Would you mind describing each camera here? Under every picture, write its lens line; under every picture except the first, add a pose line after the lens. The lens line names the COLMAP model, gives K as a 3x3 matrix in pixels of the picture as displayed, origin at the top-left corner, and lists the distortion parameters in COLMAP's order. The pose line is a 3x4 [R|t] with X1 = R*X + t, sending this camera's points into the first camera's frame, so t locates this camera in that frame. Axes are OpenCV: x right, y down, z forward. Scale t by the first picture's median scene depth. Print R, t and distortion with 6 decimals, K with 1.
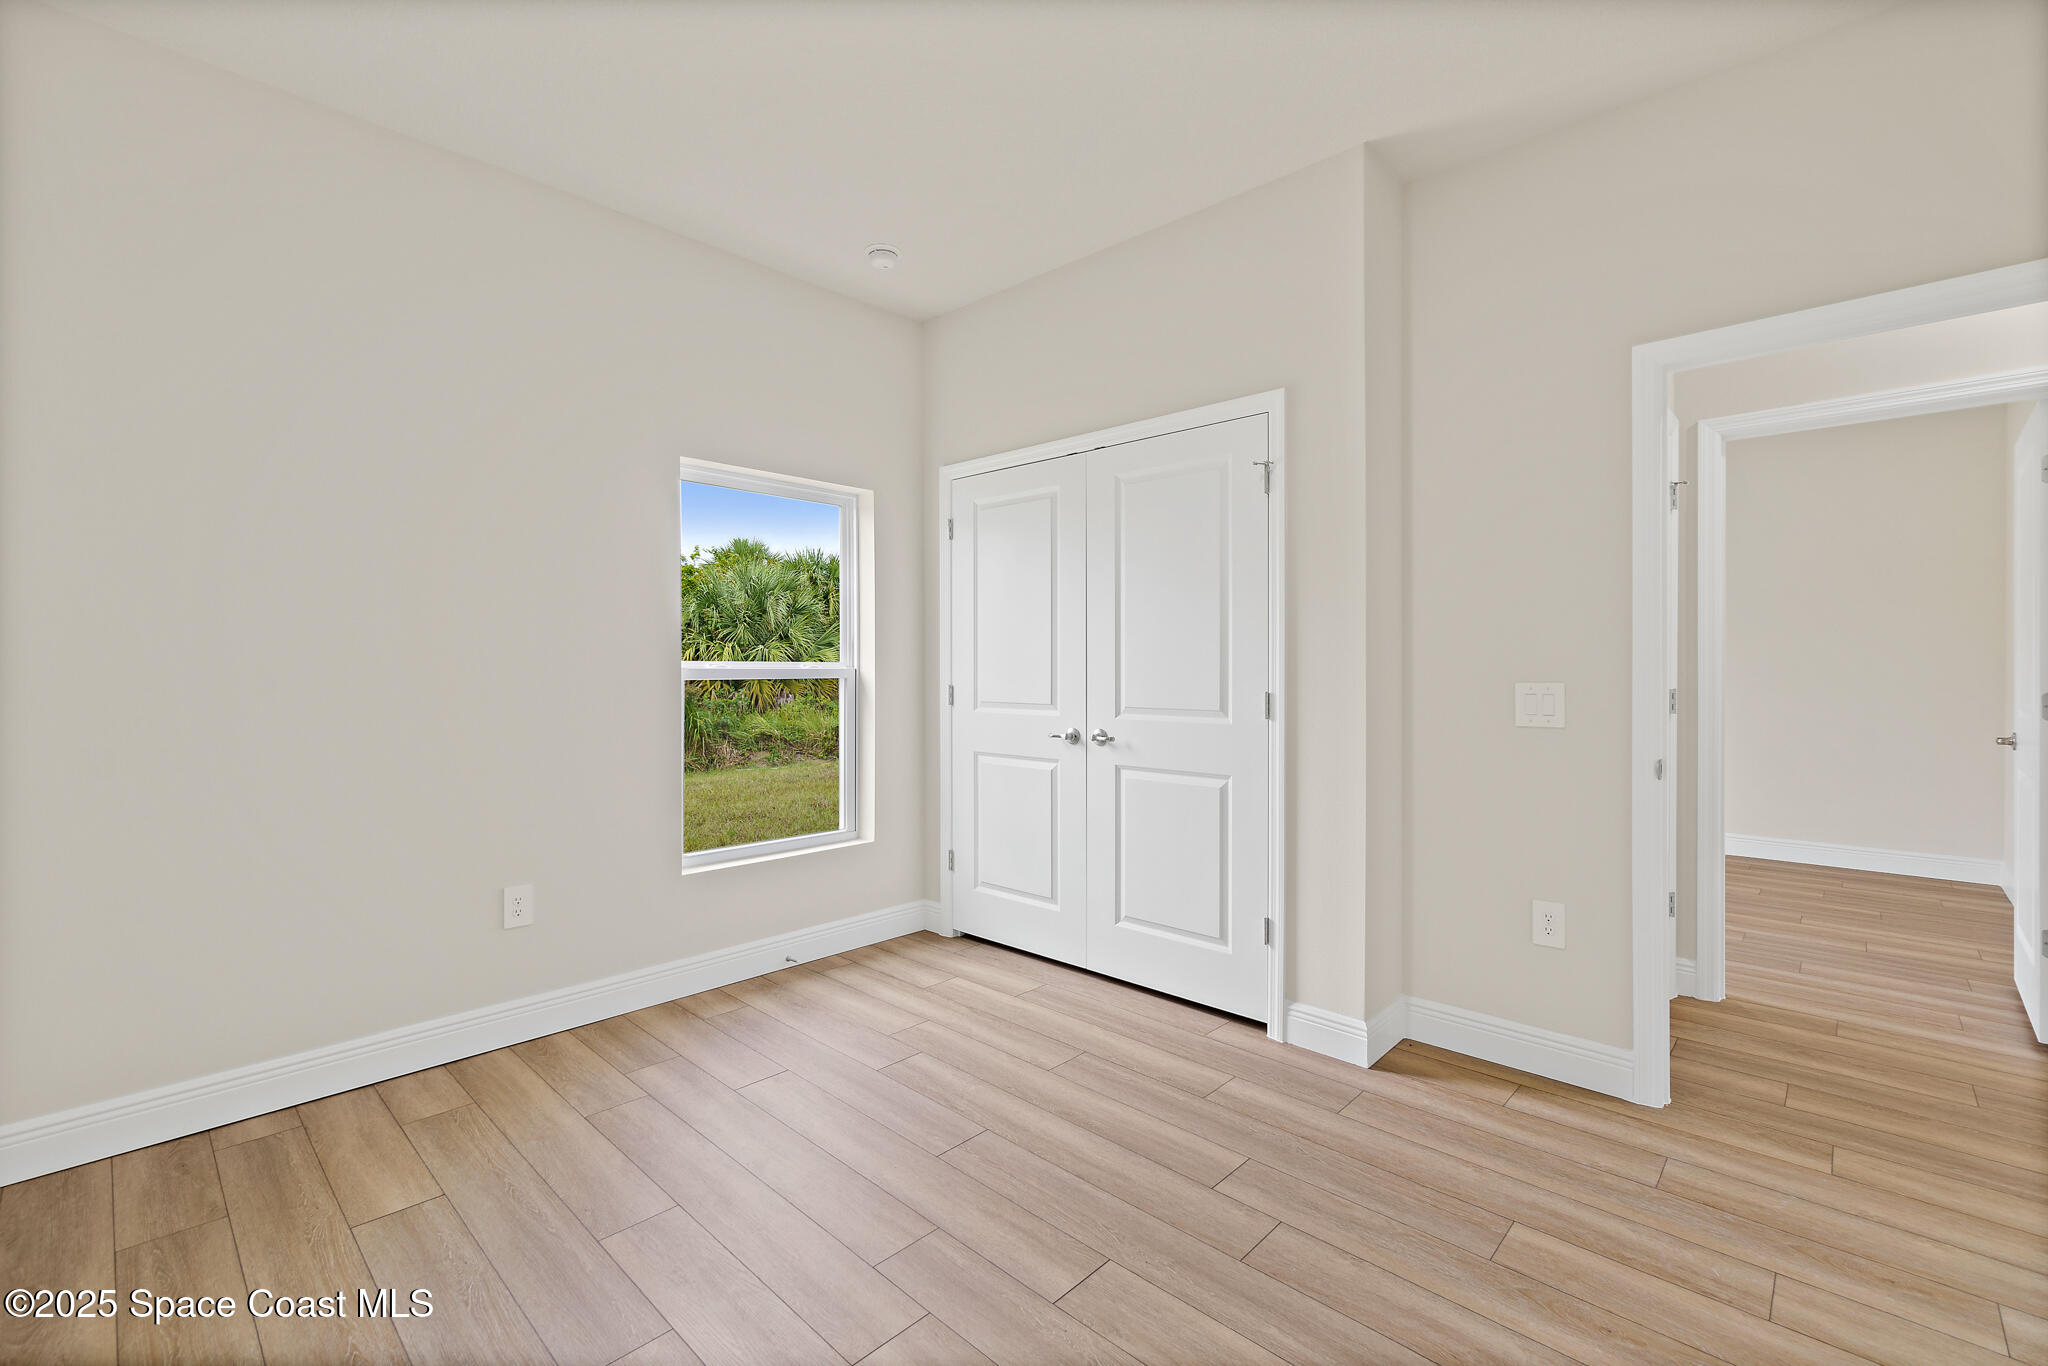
lens RADIAL K [[868.1, 0, 1024.0], [0, 868.1, 683.0], [0, 0, 1]] dist [-0.028461, 0.000184]
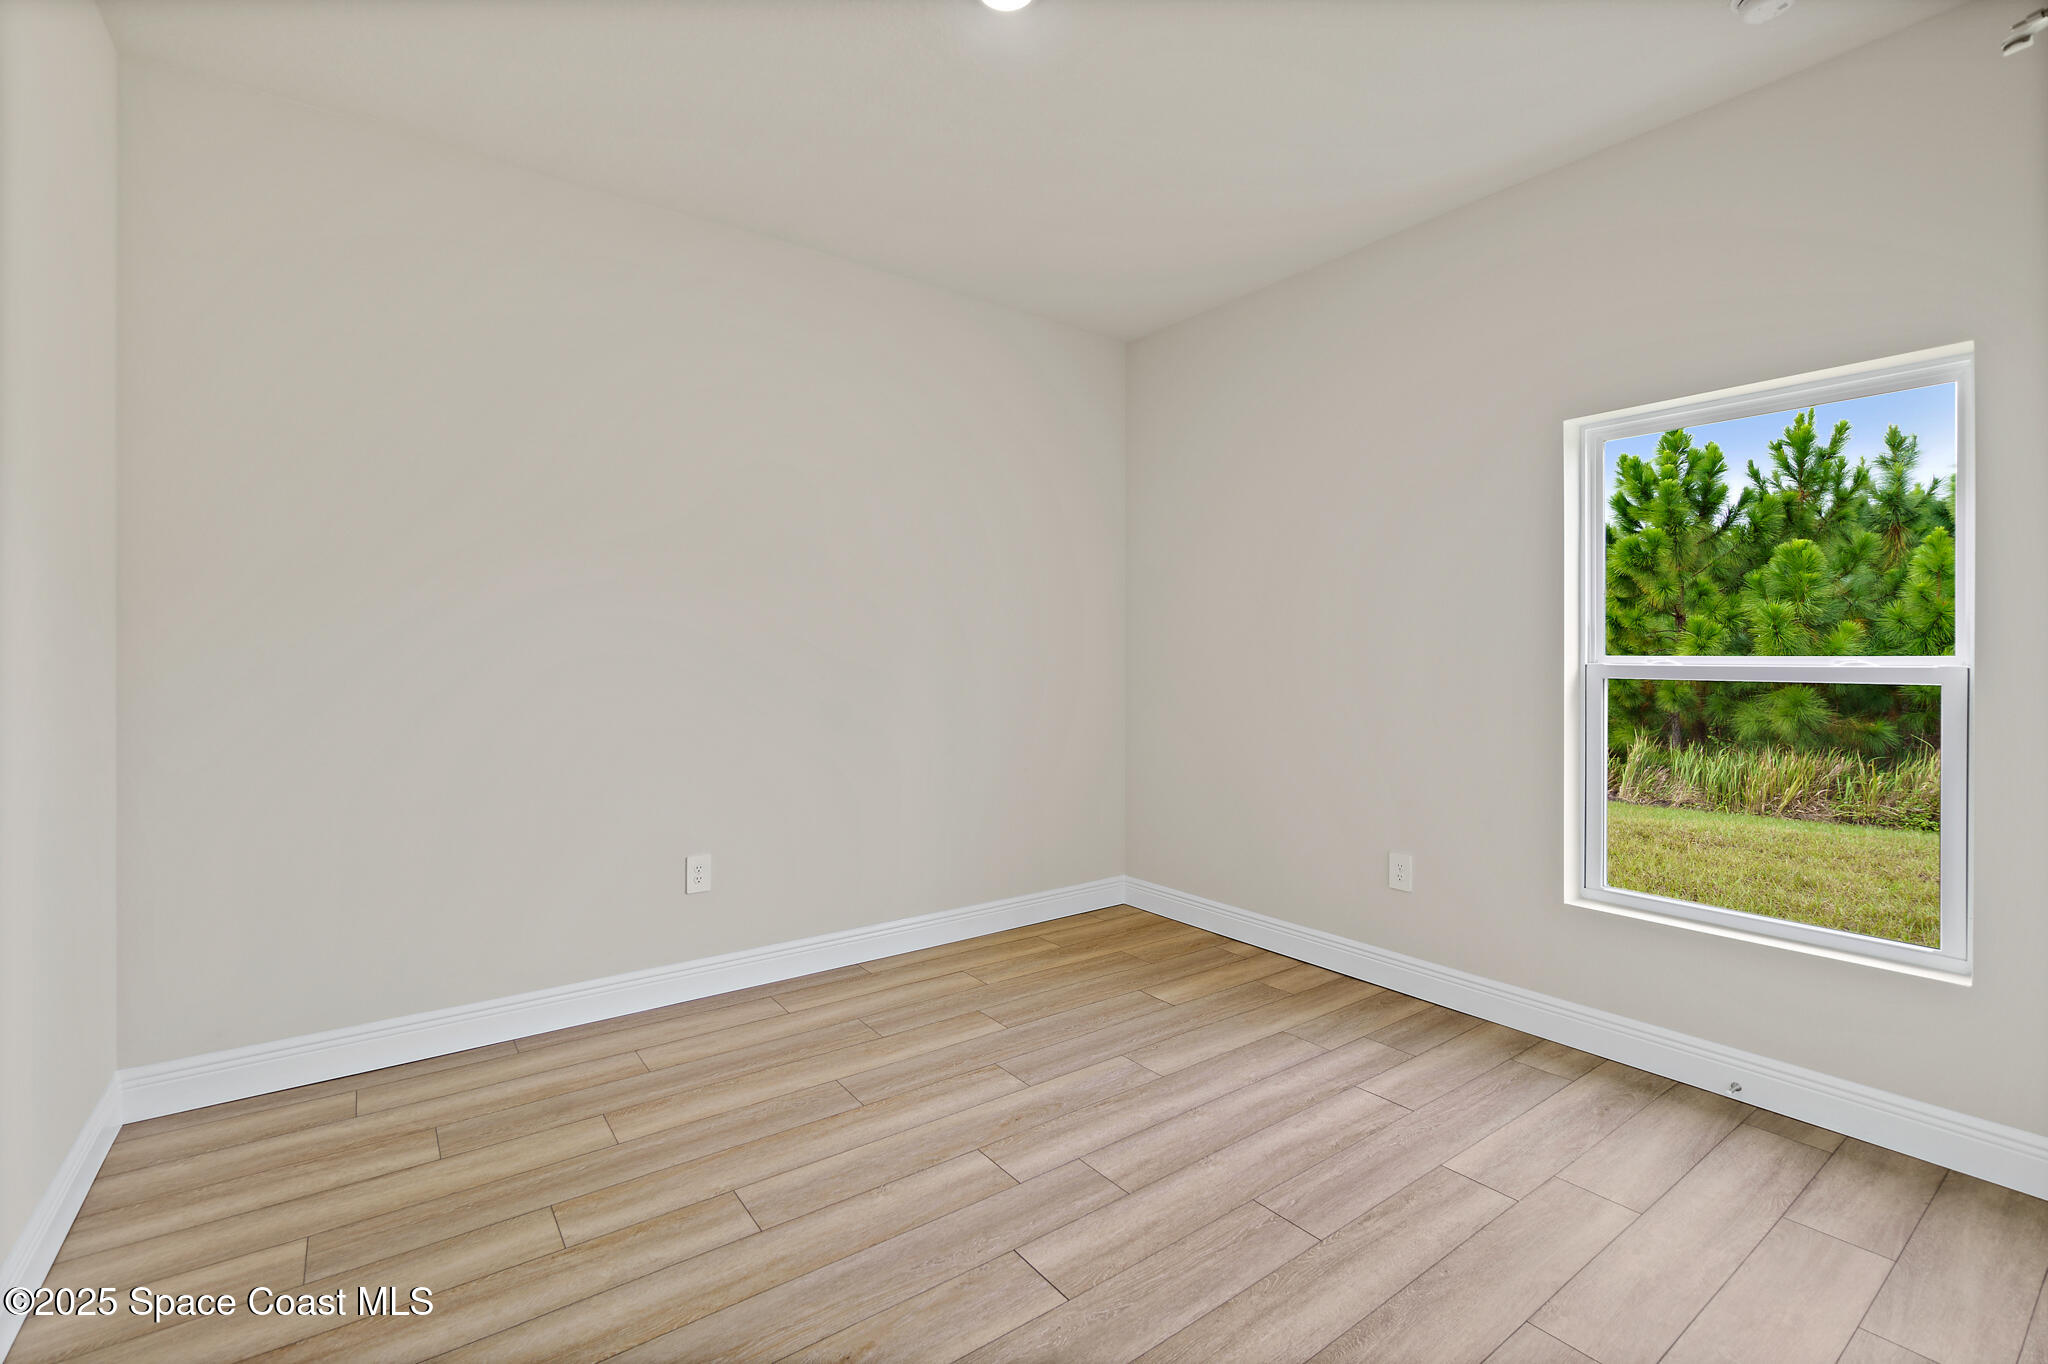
lens RADIAL K [[895.8, 0, 1000.6], [0, 895.8, 657.3], [0, 0, 1]] dist [-0.003086, -0.000150]
pose [[-0.188757, 0.000881, -0.982023, 0.716747], [-0.023161, 0.999717, 0.005349, -0.018670], [0.981751, 0.023755, -0.188684, 0.734947]]
